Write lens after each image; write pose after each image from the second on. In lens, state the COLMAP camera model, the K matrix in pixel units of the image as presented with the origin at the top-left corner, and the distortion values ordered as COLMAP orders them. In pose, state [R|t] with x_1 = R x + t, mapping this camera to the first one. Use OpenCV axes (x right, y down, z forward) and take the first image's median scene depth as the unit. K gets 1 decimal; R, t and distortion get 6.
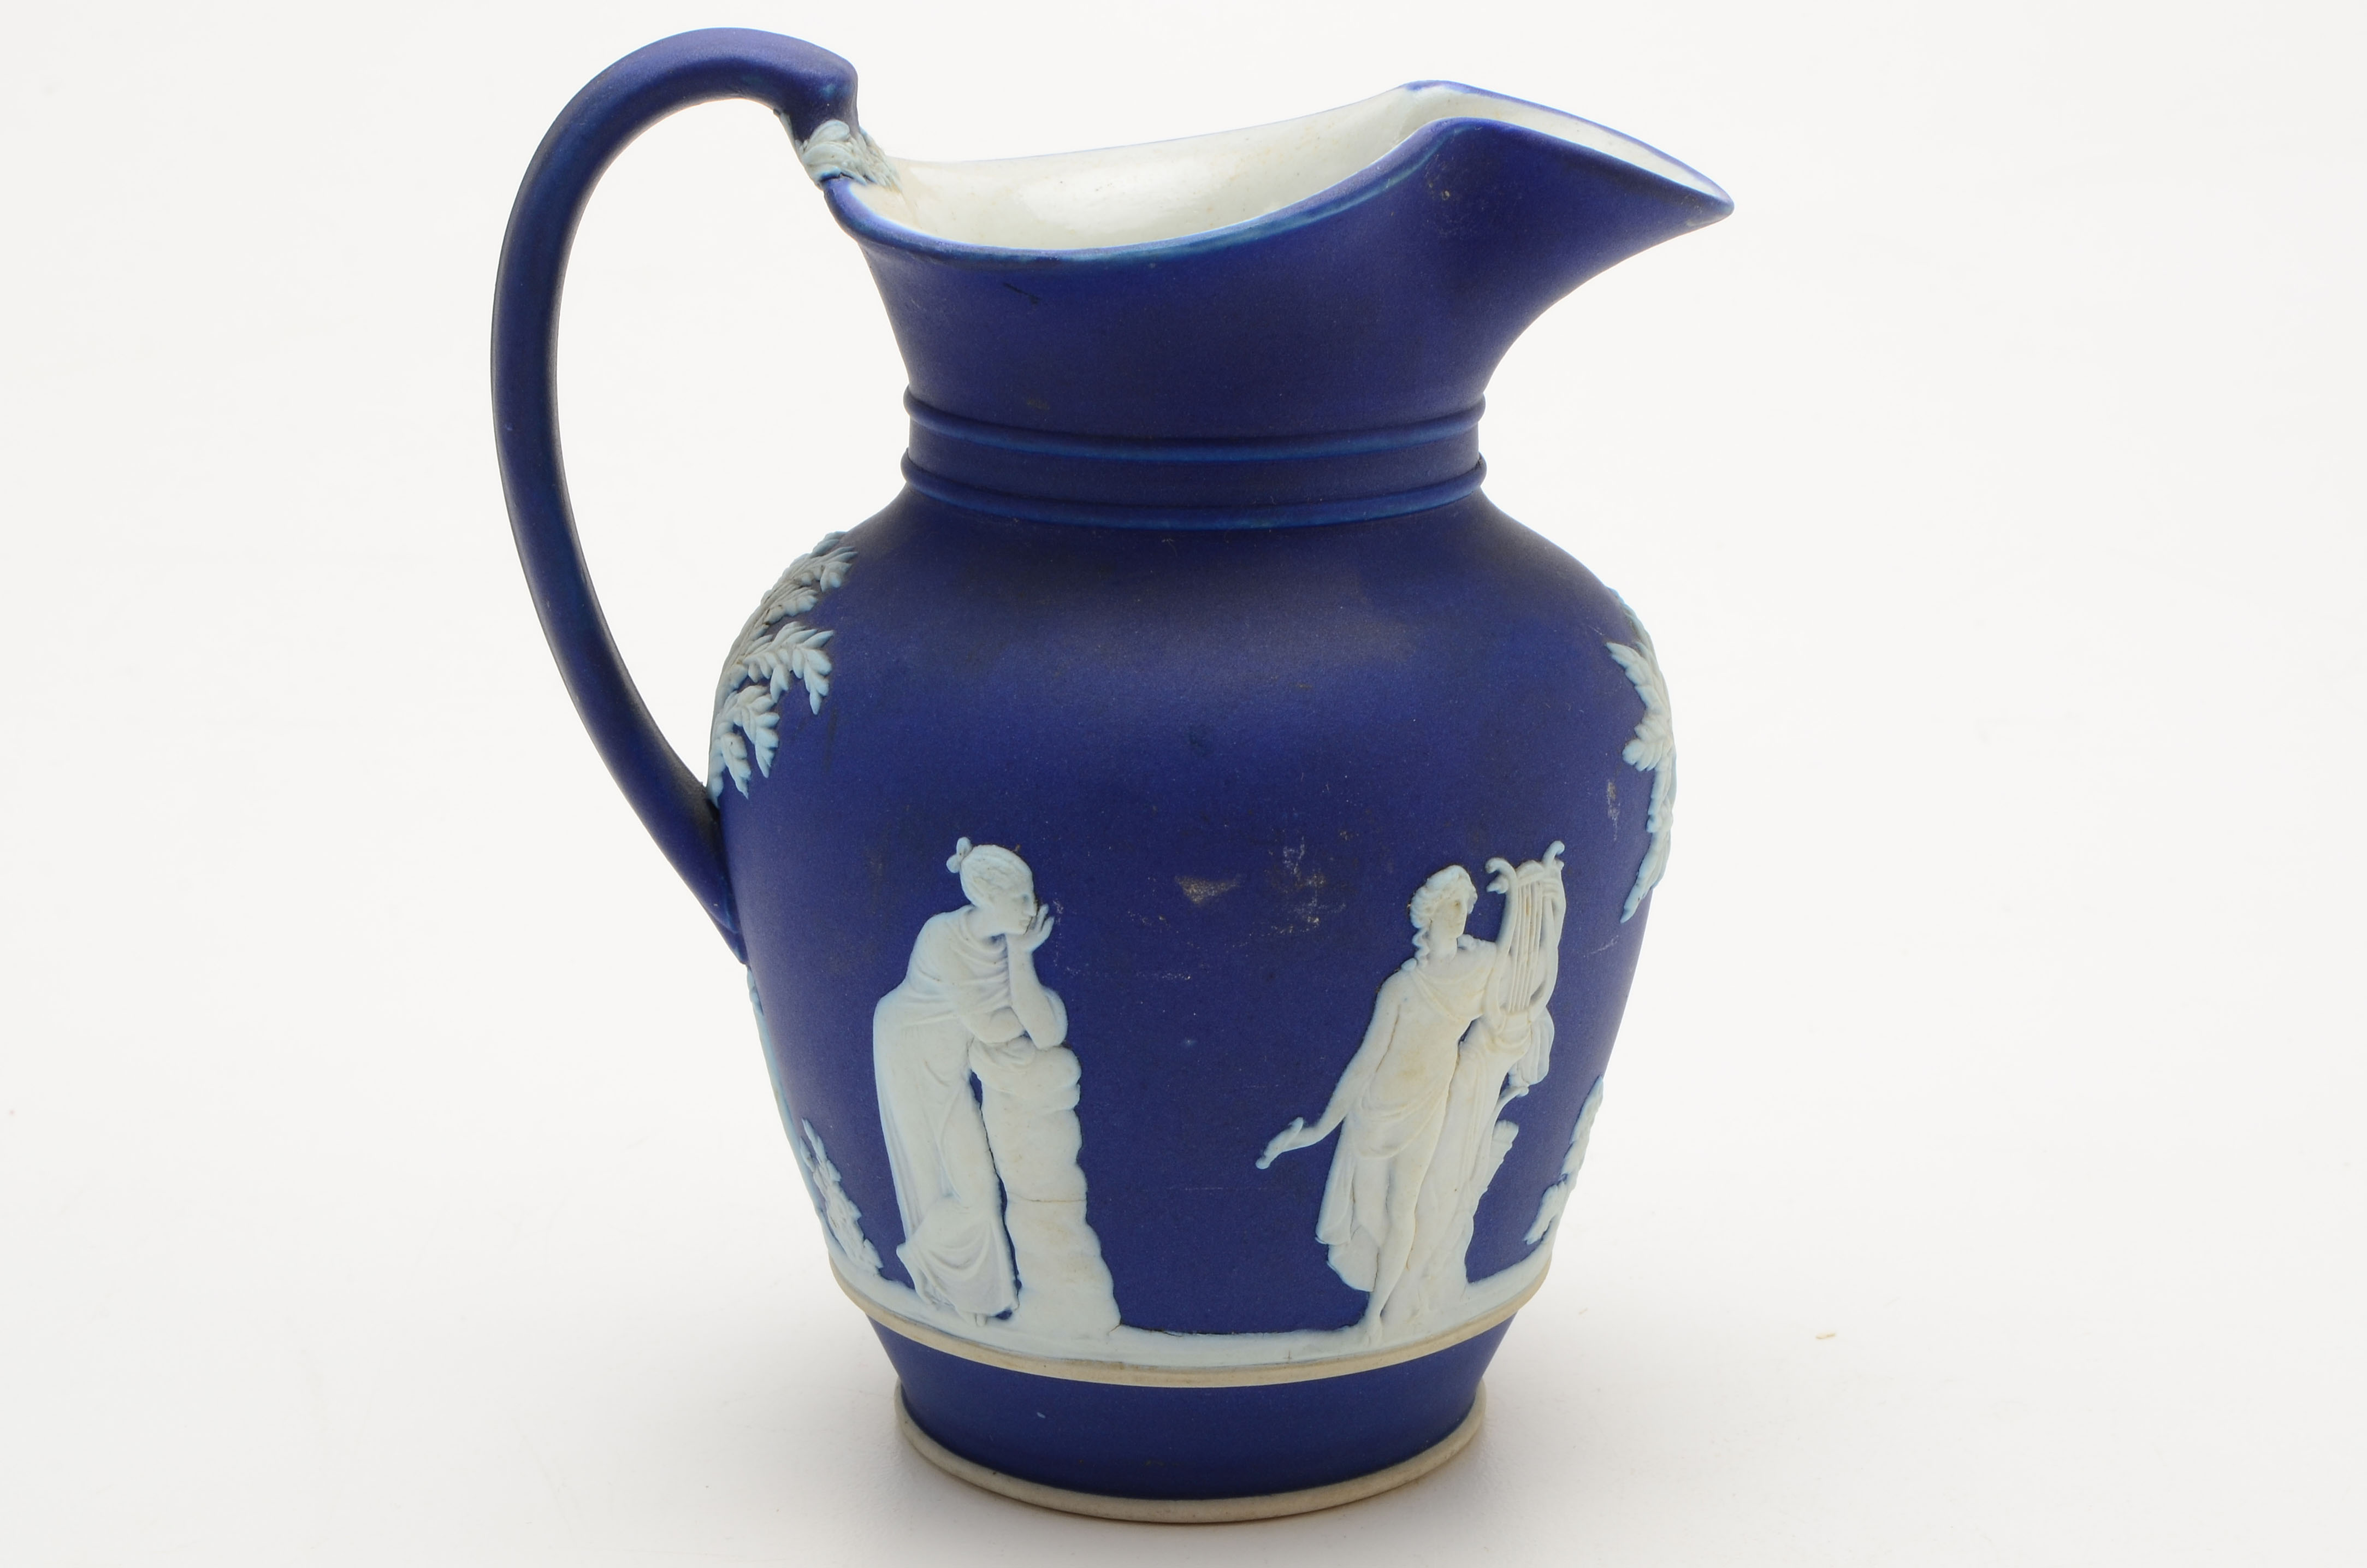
lens RADIAL K [[4272.7, 0, 1191.6], [0, 4272.7, 804.5], [0, 0, 1]] dist [-0.053665, 0.000000]
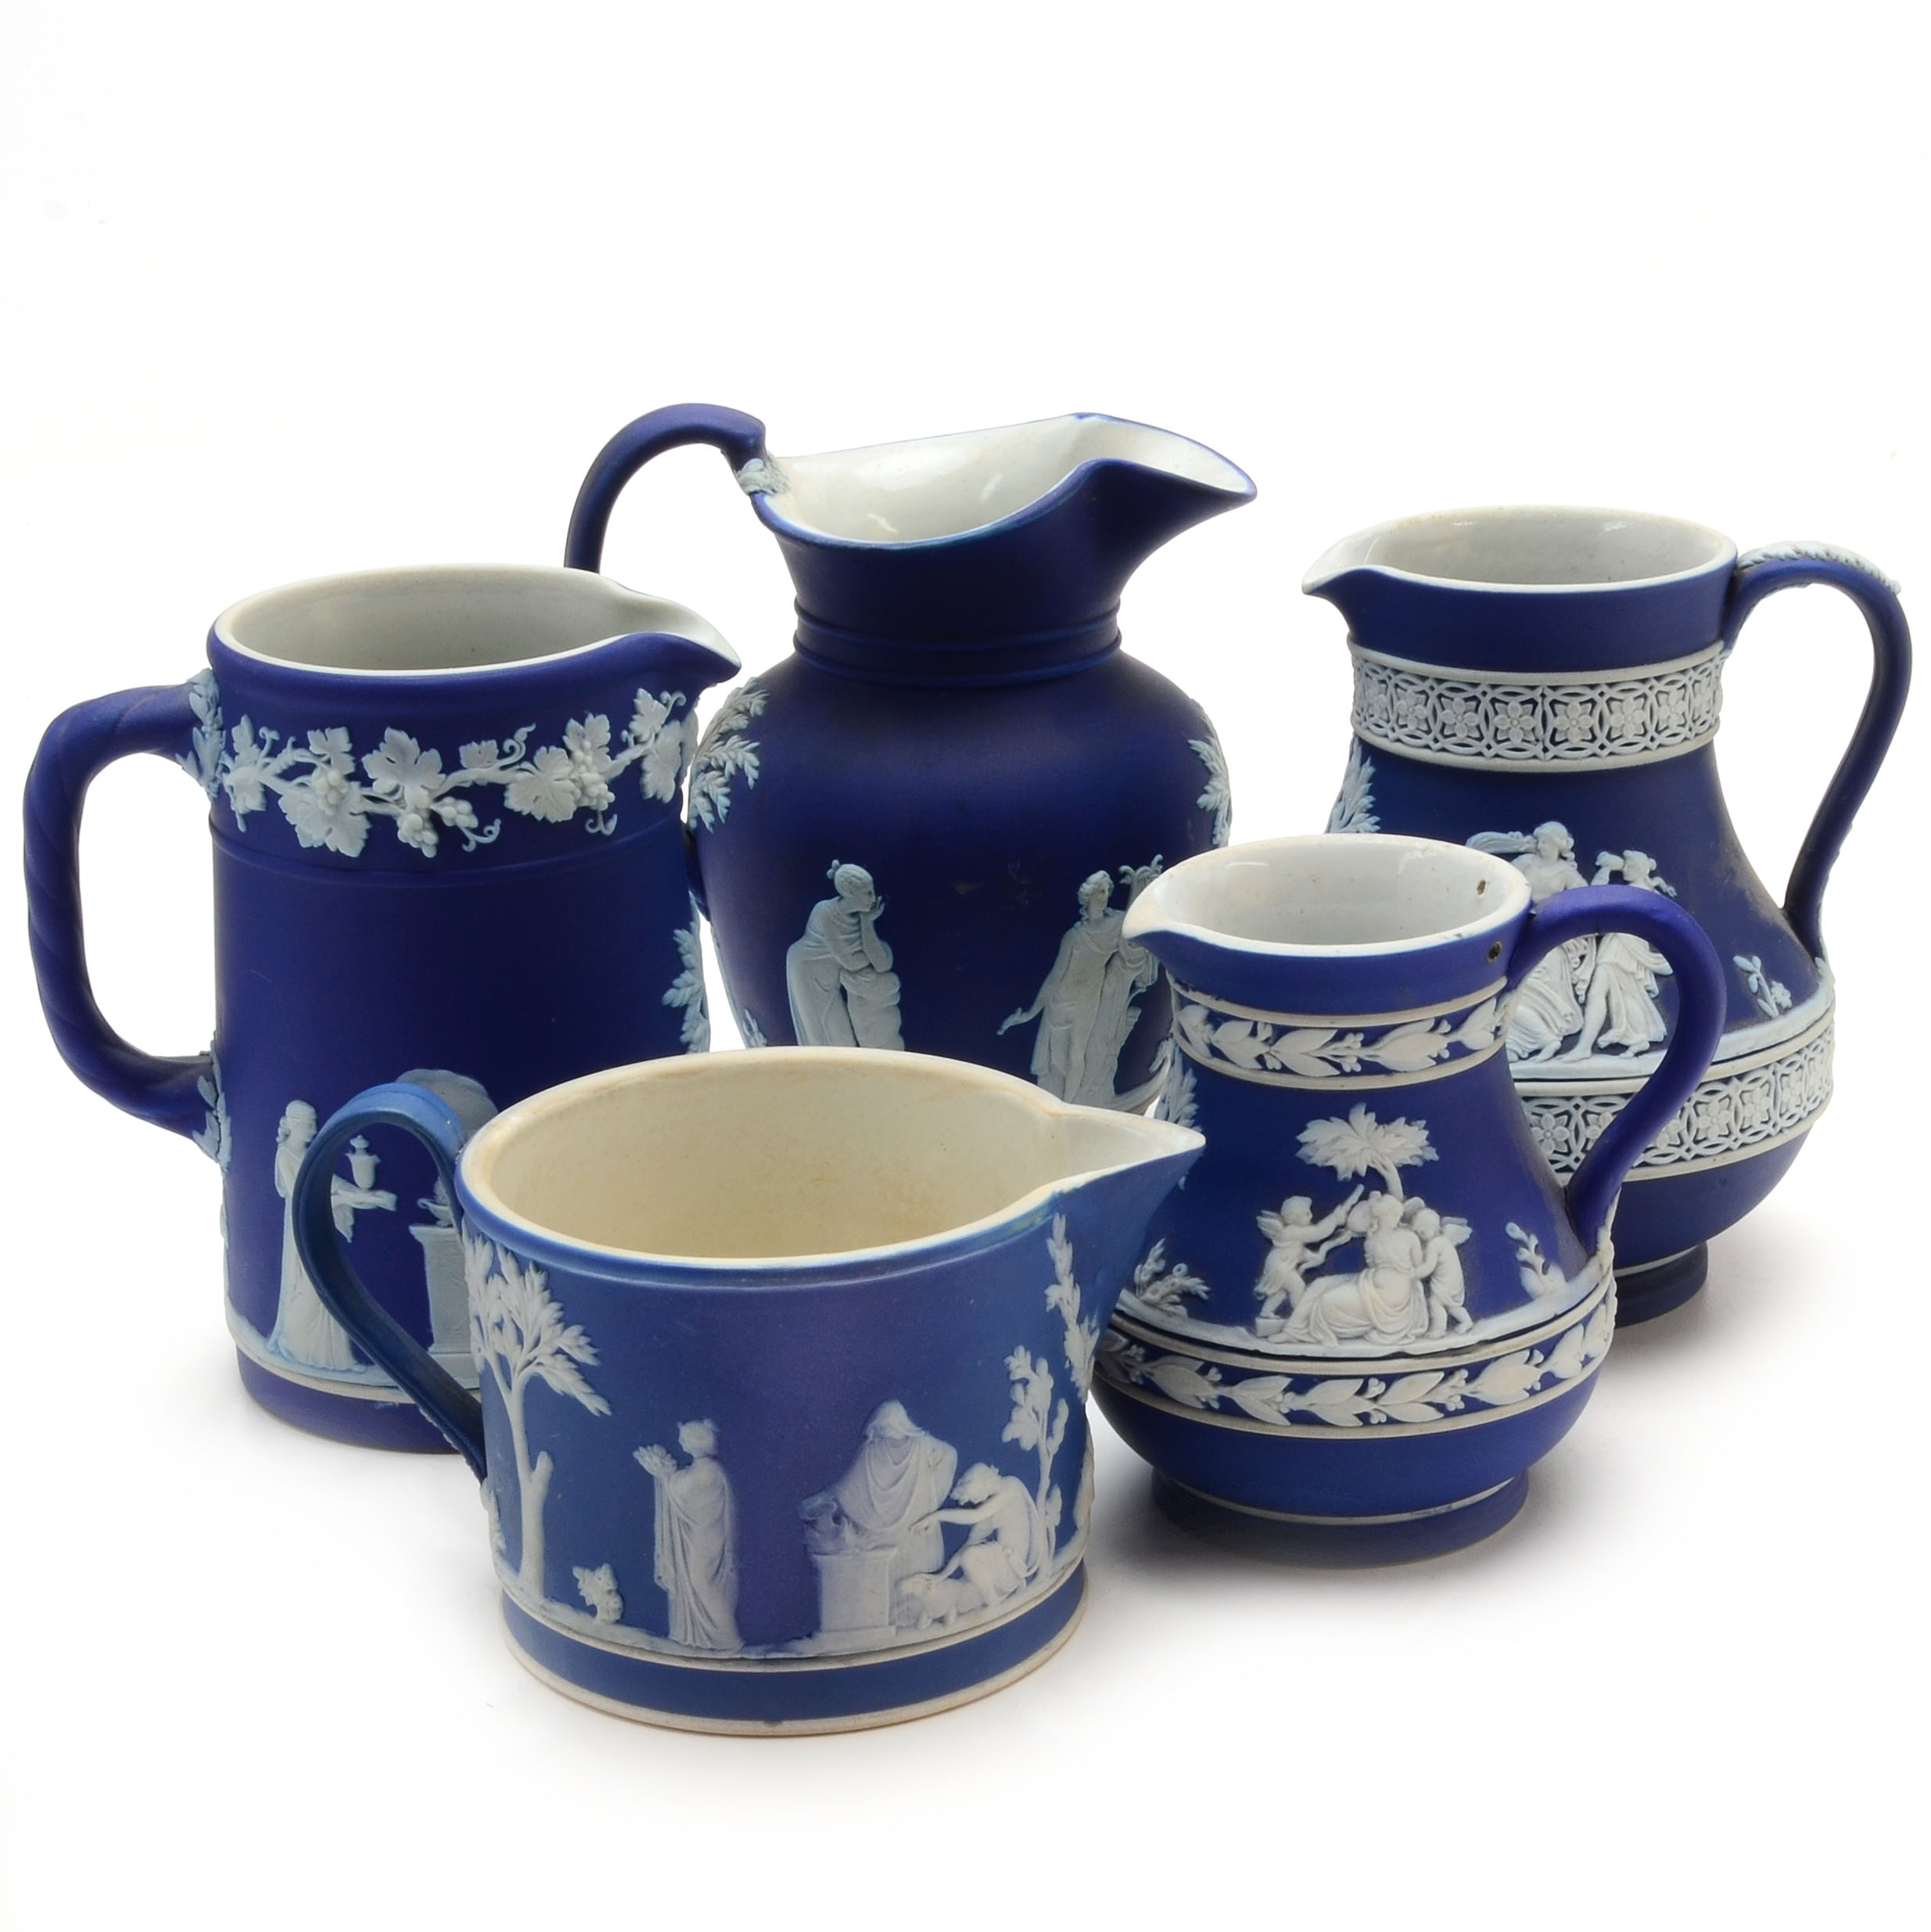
lens RADIAL K [[4624.2, 0, 965.5], [0, 4624.2, 965.5], [0, 0, 1]] dist [-0.137485, 0.000000]
pose [[0.999902, -0.013916, -0.001366, 0.004811], [0.013981, 0.996405, 0.083557, -0.108886], [0.000198, -0.083568, 0.996502, -0.963372]]
